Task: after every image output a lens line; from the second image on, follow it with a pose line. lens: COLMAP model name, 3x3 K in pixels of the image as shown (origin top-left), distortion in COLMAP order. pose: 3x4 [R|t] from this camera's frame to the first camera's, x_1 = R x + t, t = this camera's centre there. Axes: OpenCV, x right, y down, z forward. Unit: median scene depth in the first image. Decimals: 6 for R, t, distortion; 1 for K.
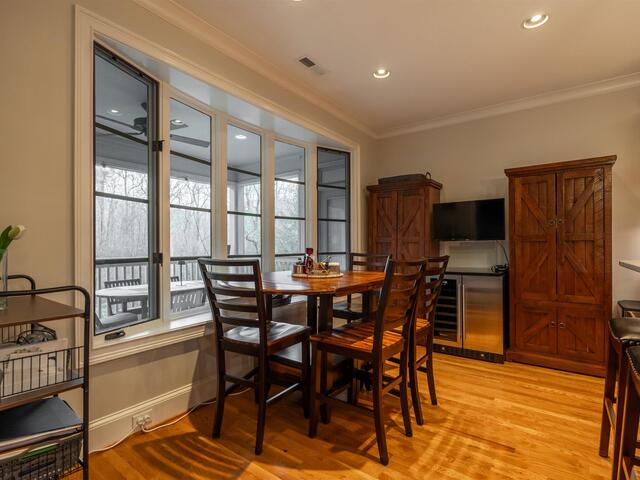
lens RADIAL K [[325.5, 0, 319.8], [0, 325.5, 241.7], [0, 0, 1]] dist [-0.000839, 0.000413]
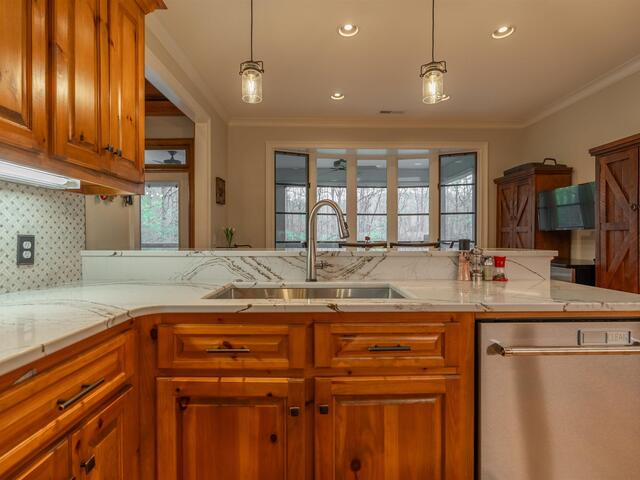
lens RADIAL K [[325.5, 0, 319.8], [0, 325.5, 241.7], [0, 0, 1]] dist [-0.000839, 0.000413]
pose [[0.598073, 0.019325, -0.801209, 0.701561], [0.004856, 0.999604, 0.027735, 0.000231], [0.801427, -0.020479, 0.597742, -0.099949]]
